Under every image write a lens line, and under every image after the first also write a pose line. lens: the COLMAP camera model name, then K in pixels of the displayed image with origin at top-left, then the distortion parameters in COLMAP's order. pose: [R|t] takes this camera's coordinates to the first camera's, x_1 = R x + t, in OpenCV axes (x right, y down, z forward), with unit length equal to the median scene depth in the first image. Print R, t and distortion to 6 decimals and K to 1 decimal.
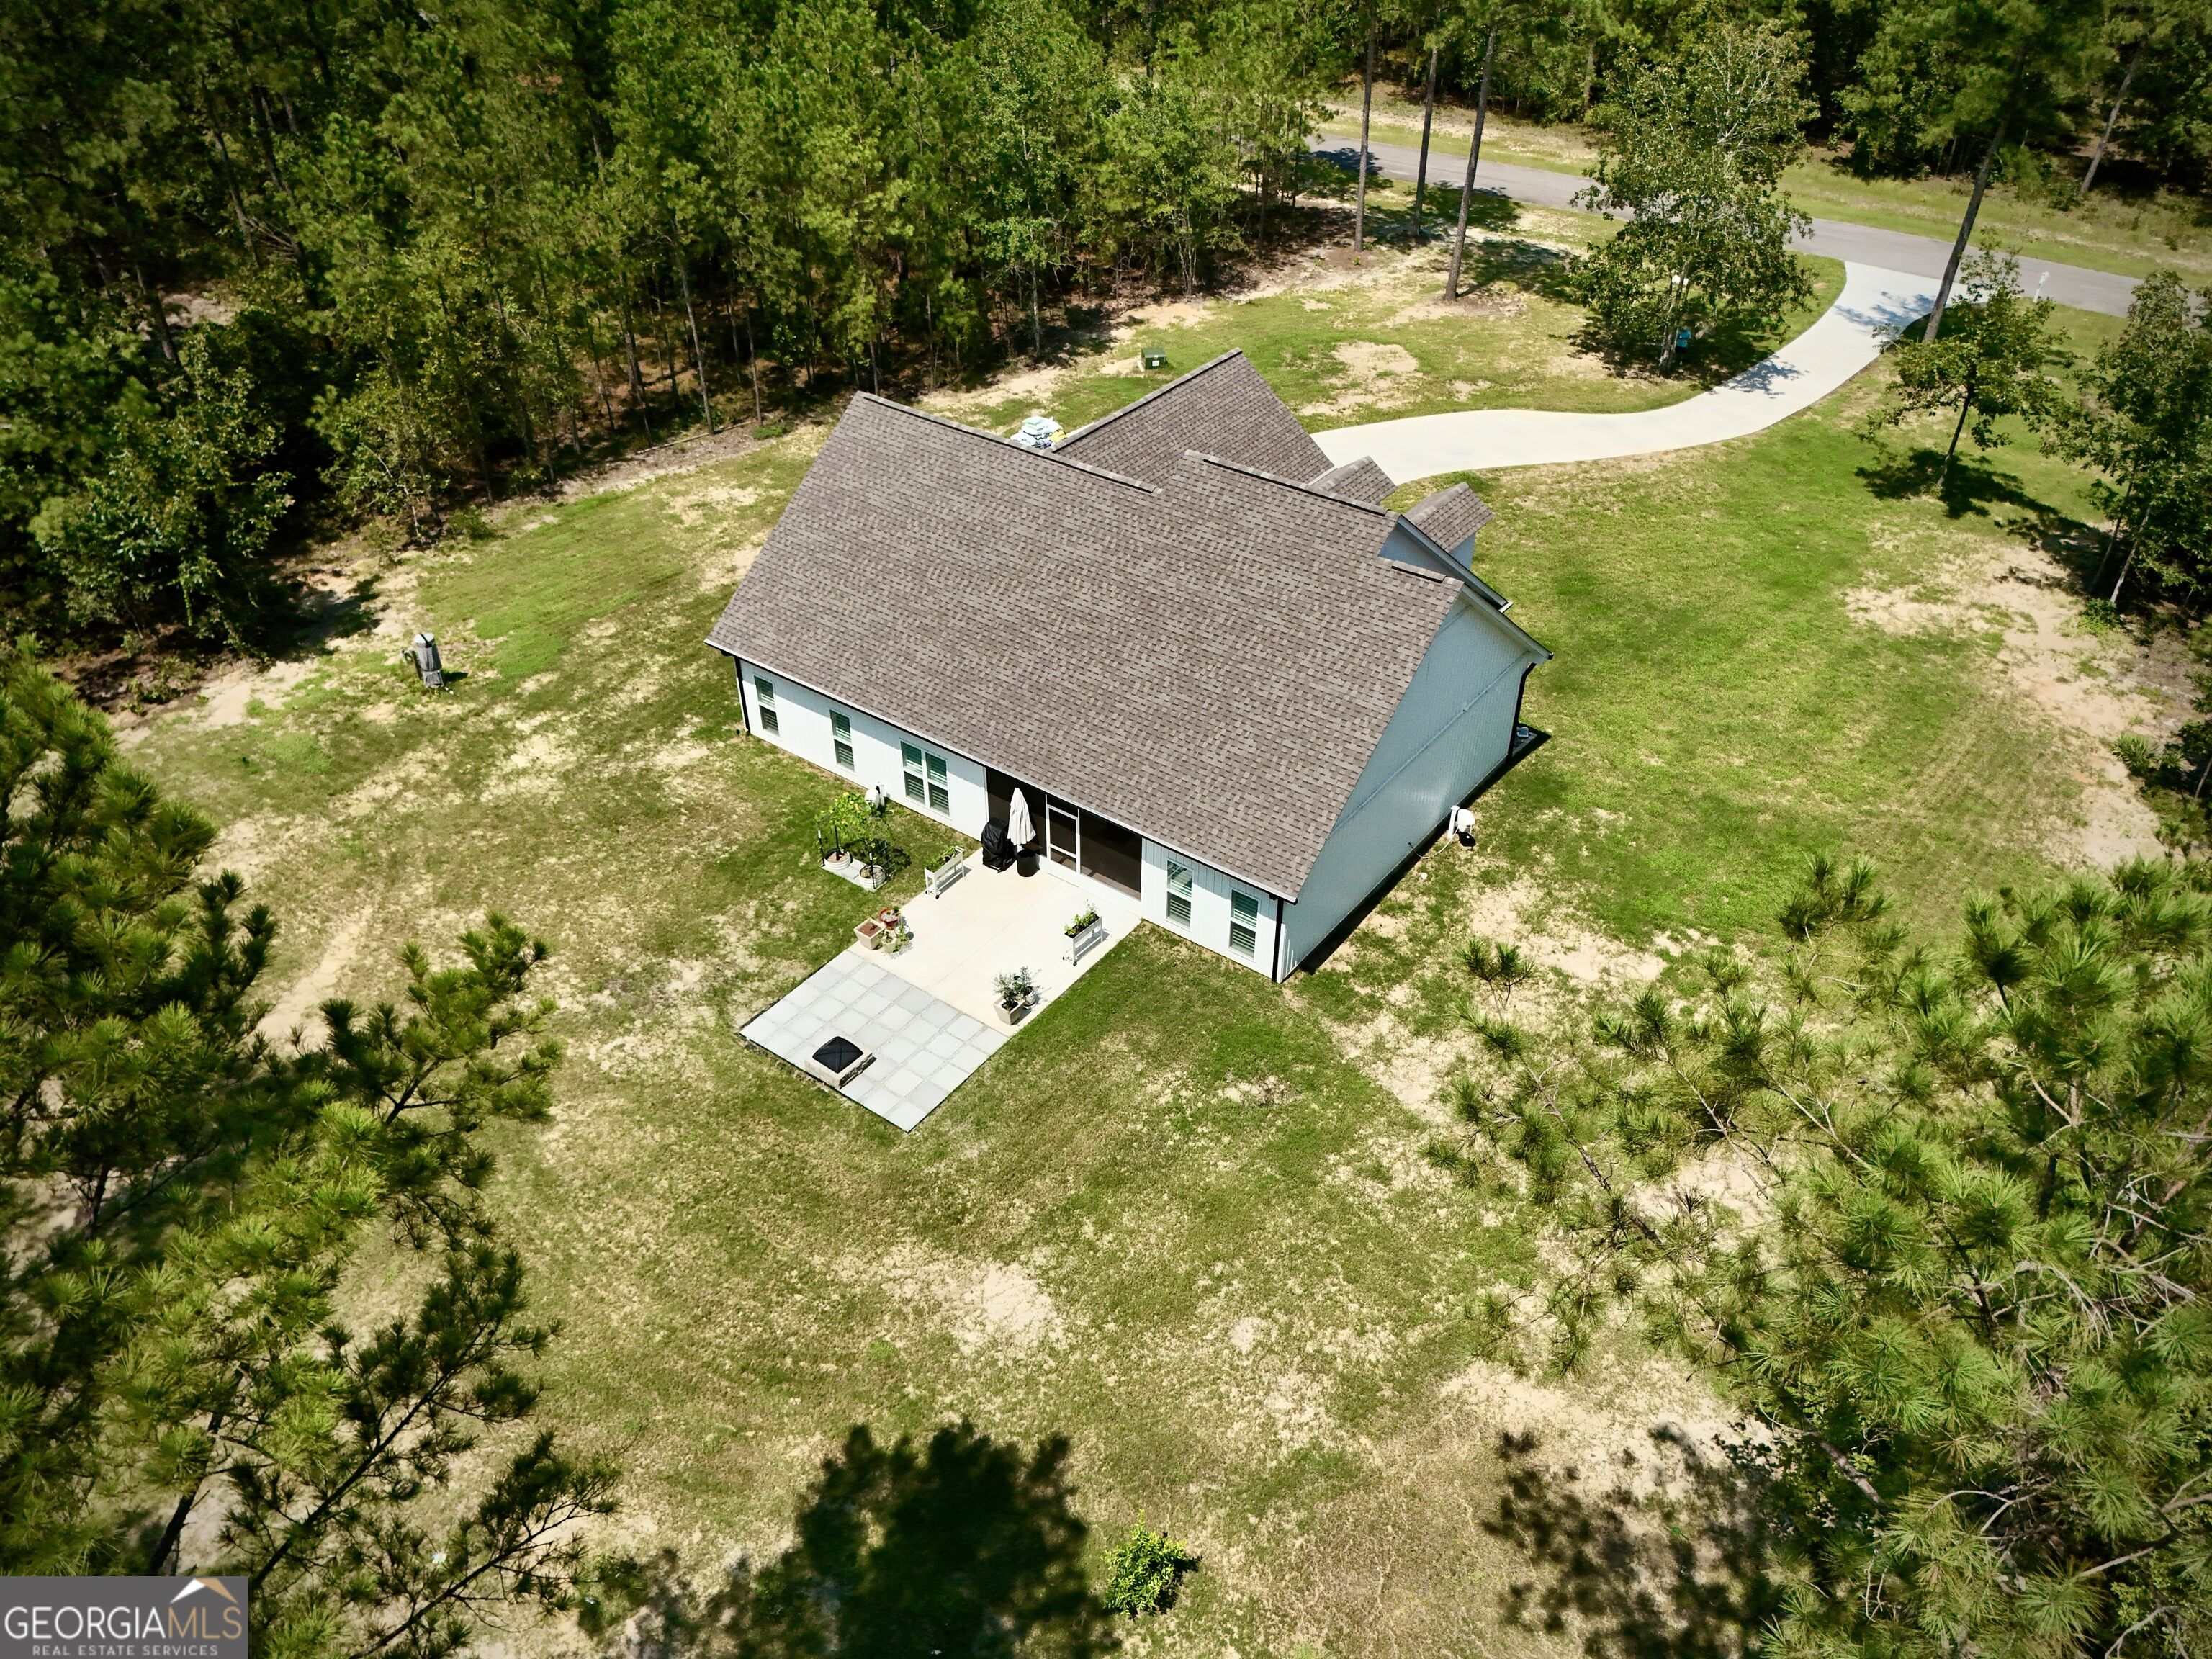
lens RADIAL K [[1638.0, 0, 1113.0], [0, 1638.0, 831.2], [0, 0, 1]] dist [0.057887, -0.052838]
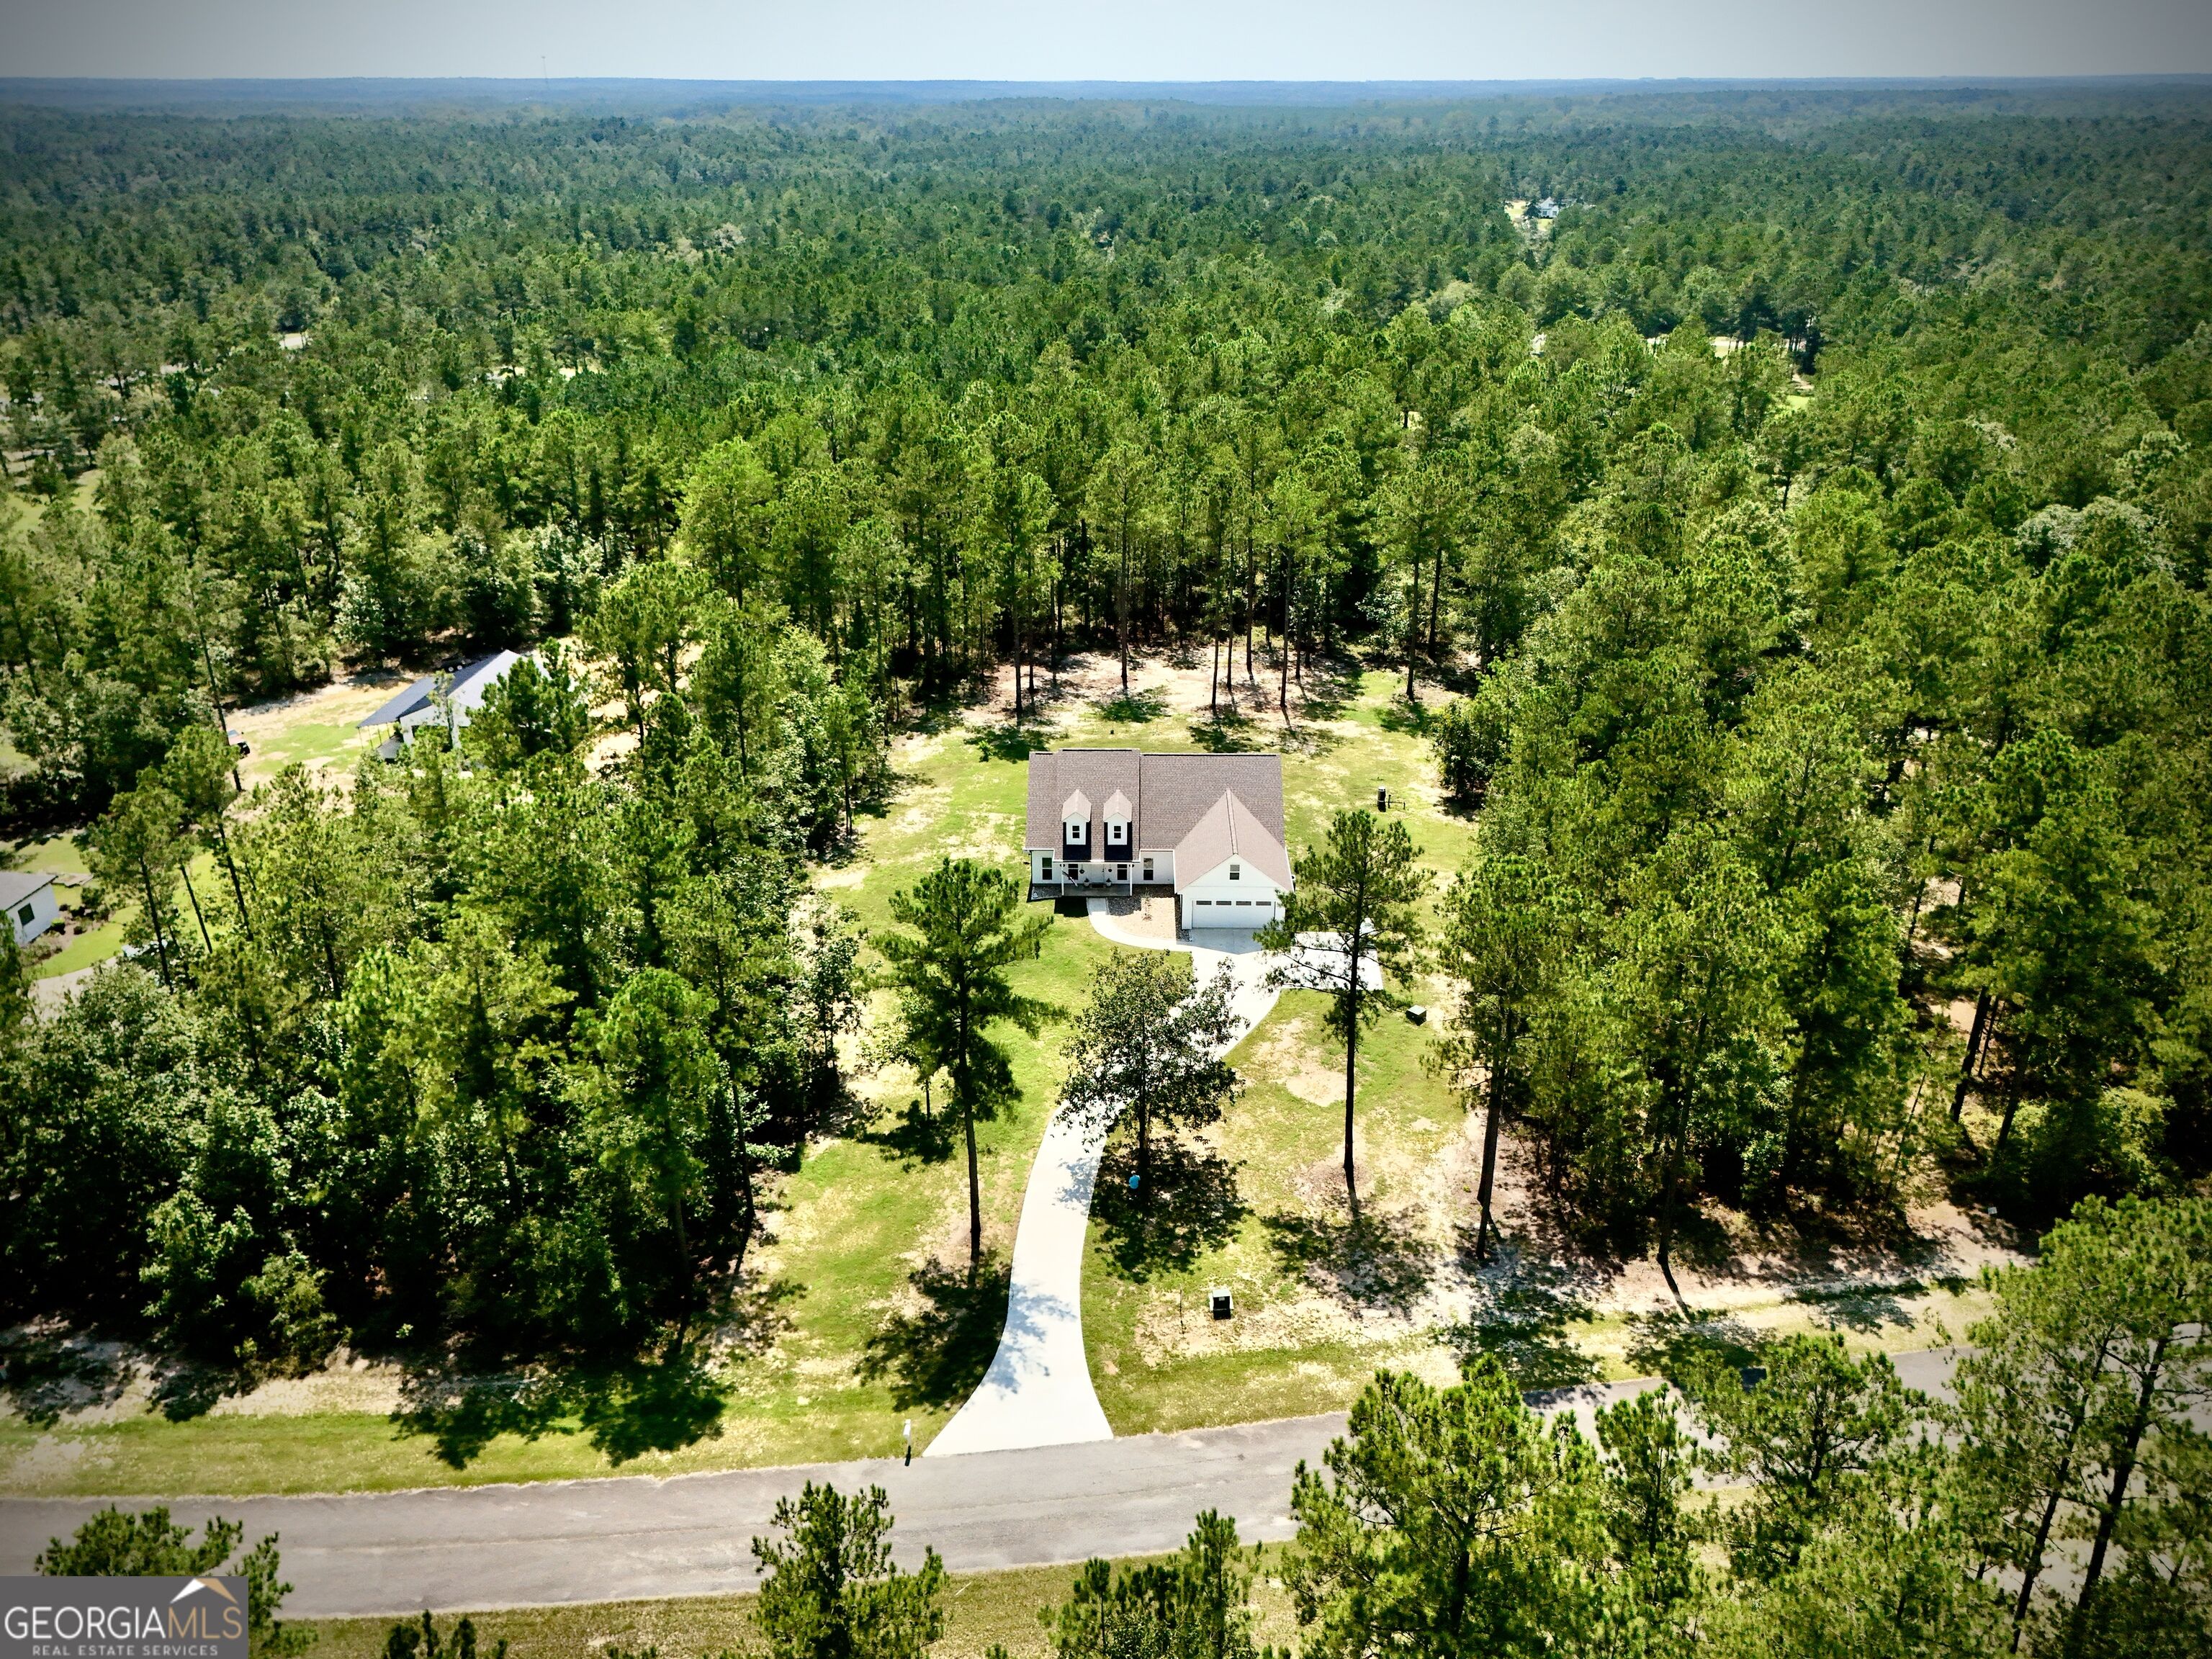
lens RADIAL K [[1638.0, 0, 1104.0], [0, 1638.0, 831.1], [0, 0, 1]] dist [0.057887, -0.052838]
pose [[-0.815633, 0.238554, -0.527100, 1.618758], [-0.345143, 0.530565, 0.774195, -2.316710], [0.464348, 0.813384, -0.350412, 2.042464]]
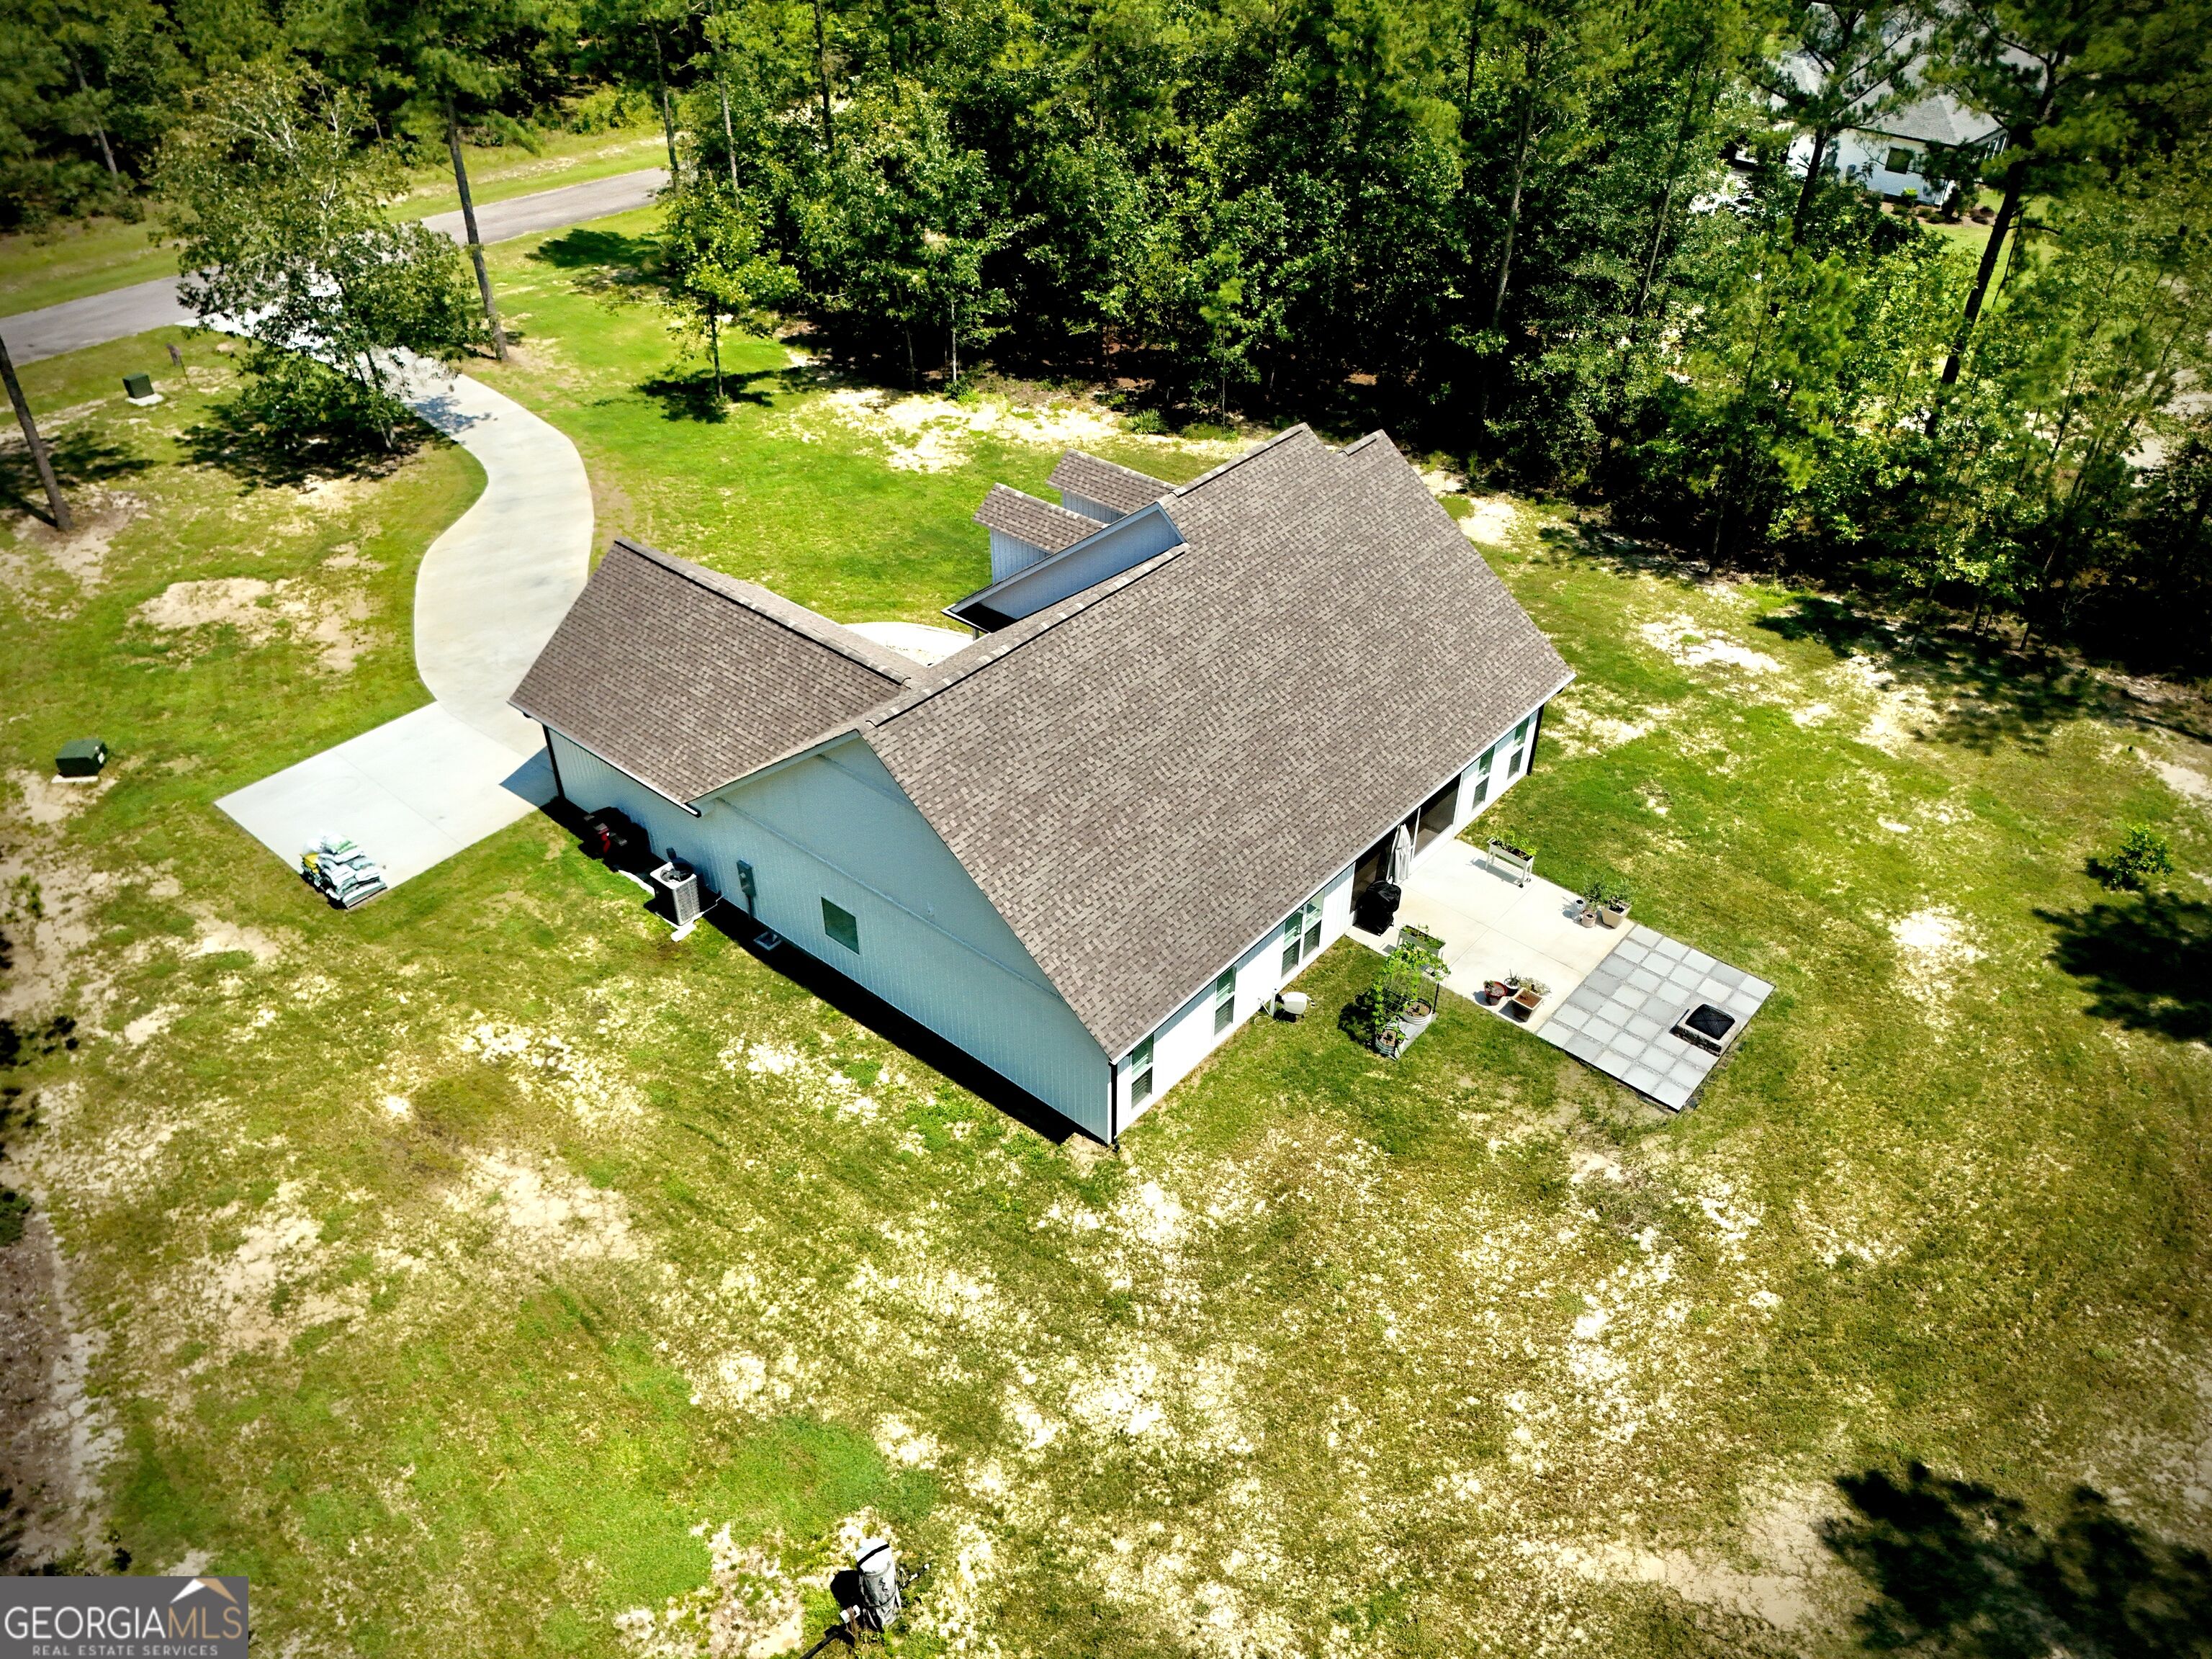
lens RADIAL K [[1638.0, 0, 1110.1], [0, 1638.0, 830.1], [0, 0, 1]] dist [0.057887, -0.052838]
pose [[0.064986, -0.602596, 0.795396, -0.785787], [0.594468, 0.663583, 0.454164, -0.529122], [-0.801489, 0.443323, 0.401348, 0.701673]]
